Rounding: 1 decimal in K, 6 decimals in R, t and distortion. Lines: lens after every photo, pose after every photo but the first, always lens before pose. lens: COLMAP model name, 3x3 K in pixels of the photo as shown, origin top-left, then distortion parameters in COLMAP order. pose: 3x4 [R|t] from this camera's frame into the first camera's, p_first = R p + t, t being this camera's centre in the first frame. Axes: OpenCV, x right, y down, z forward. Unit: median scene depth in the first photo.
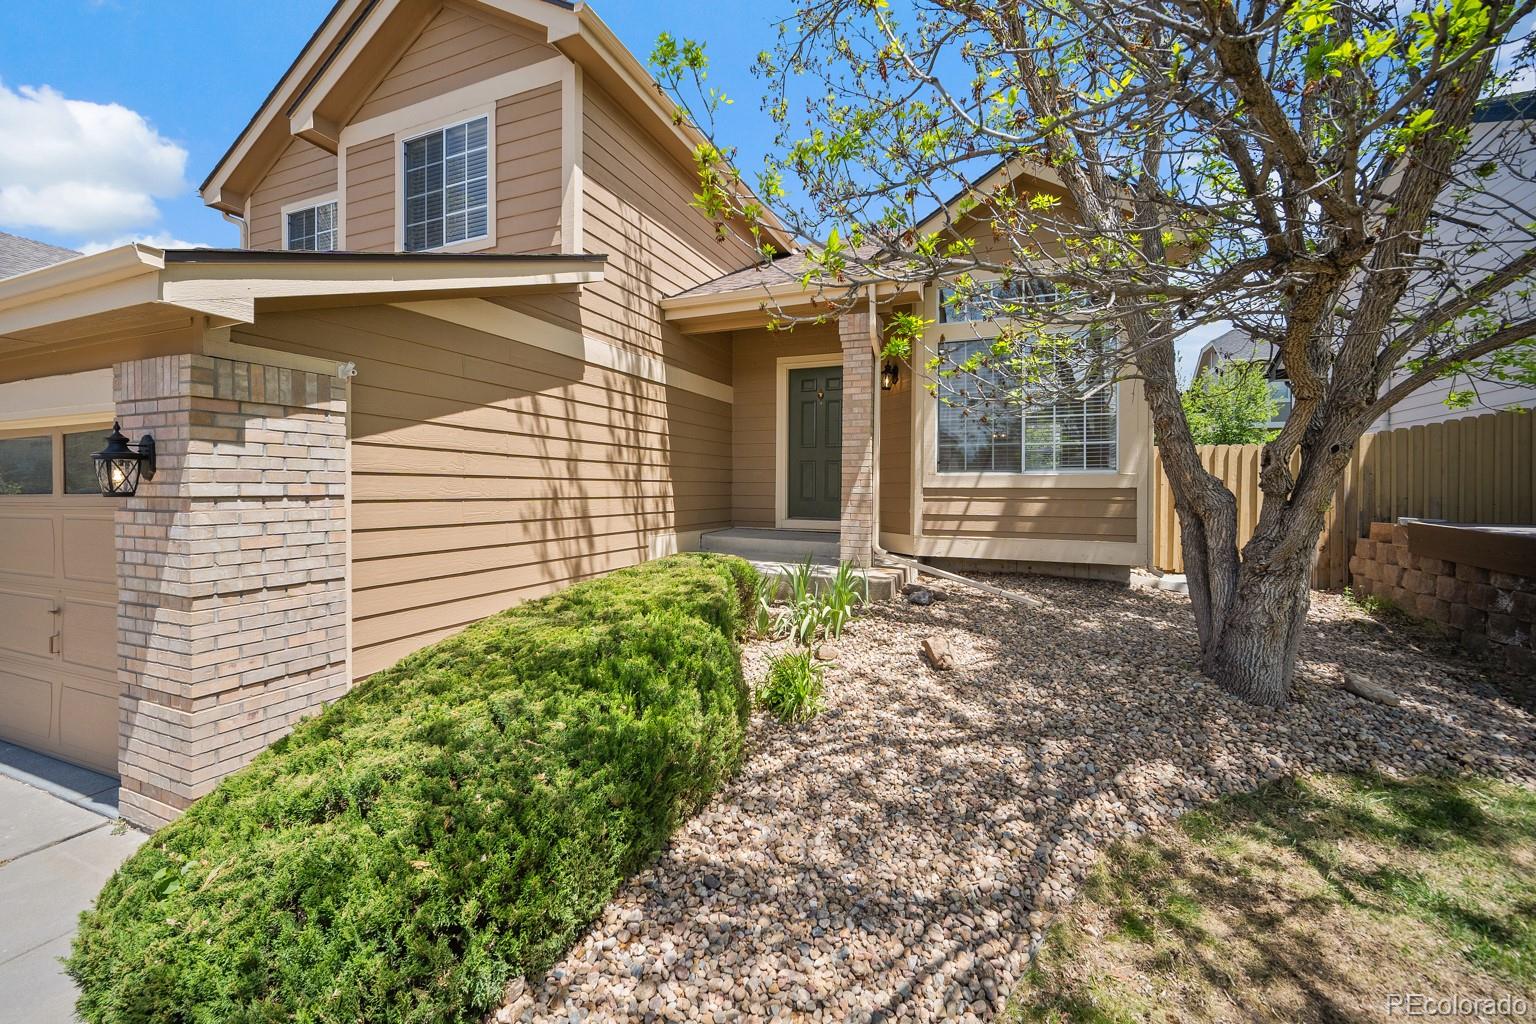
lens RADIAL K [[613.3, 0, 763.0], [0, 613.3, 496.4], [0, 0, 1]] dist [0.003408, -0.001063]
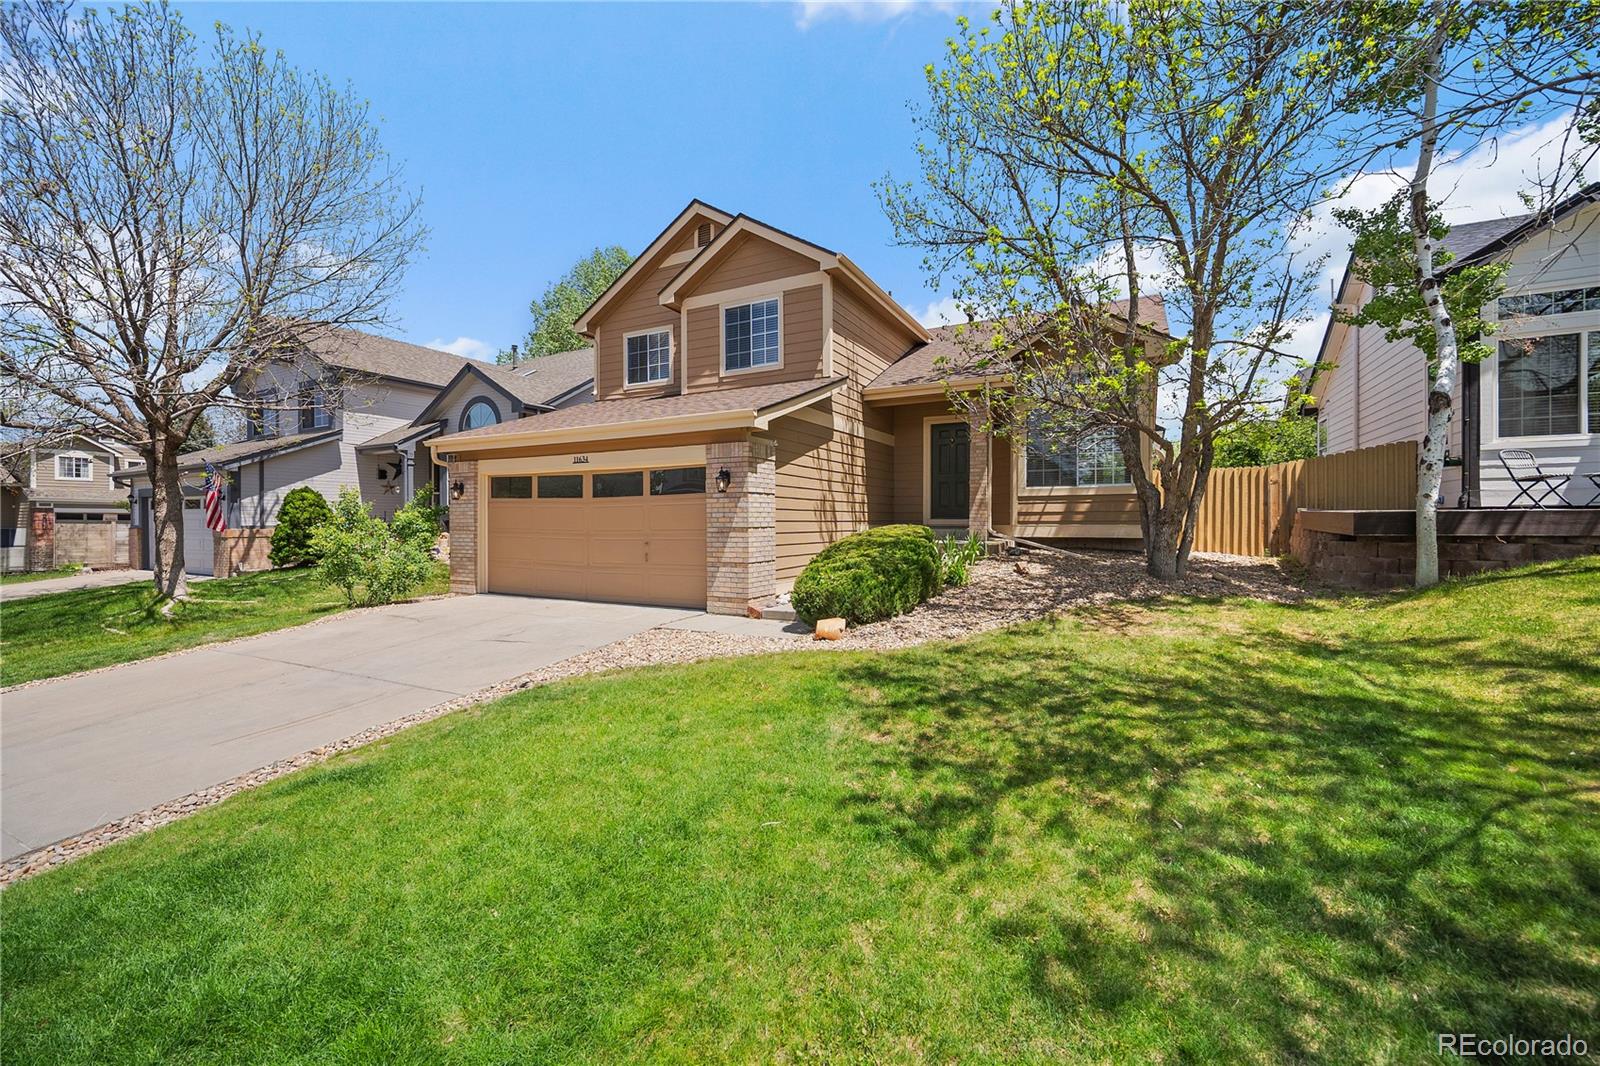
lens RADIAL K [[638.8, 0, 800.7], [0, 638.8, 531.0], [0, 0, 1]] dist [0.003408, -0.001063]
pose [[0.996059, -0.005503, -0.088521, -0.209602], [0.005696, 0.999982, 0.001925, 0.087170], [0.088509, -0.002422, 0.996072, -0.941824]]
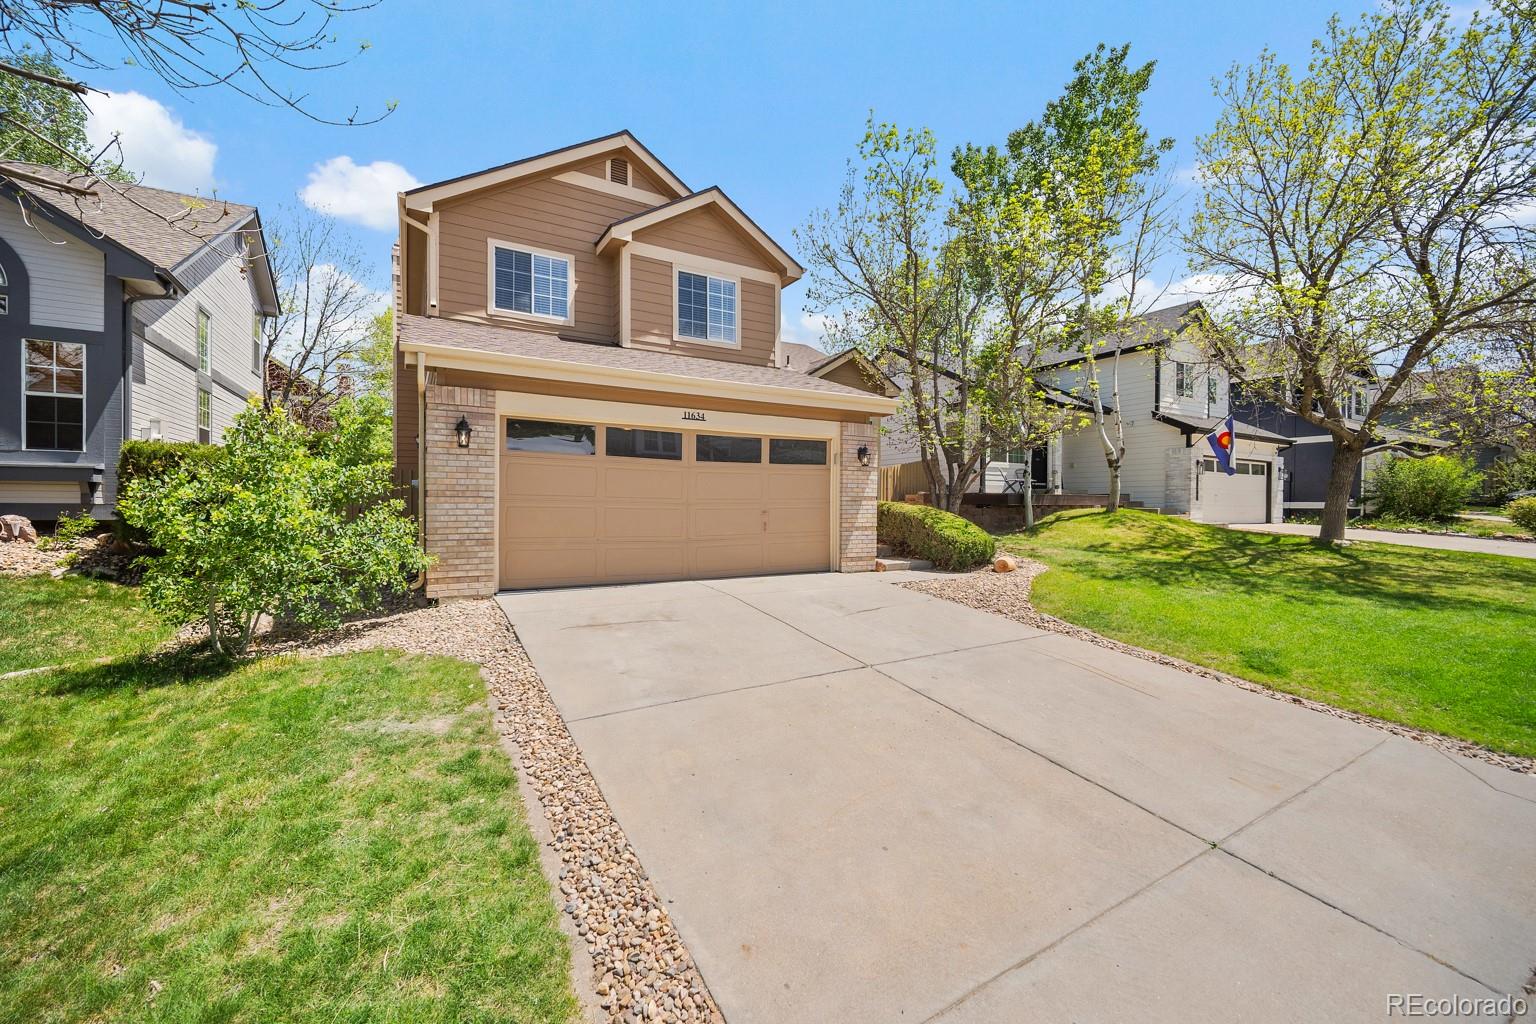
lens RADIAL K [[613.3, 0, 764.5], [0, 613.3, 513.8], [0, 0, 1]] dist [0.003408, -0.001063]
pose [[0.611240, -0.011651, 0.791360, -1.965473], [0.004911, 0.999928, 0.010928, 0.107414], [-0.791430, -0.002793, 0.611253, -0.288122]]
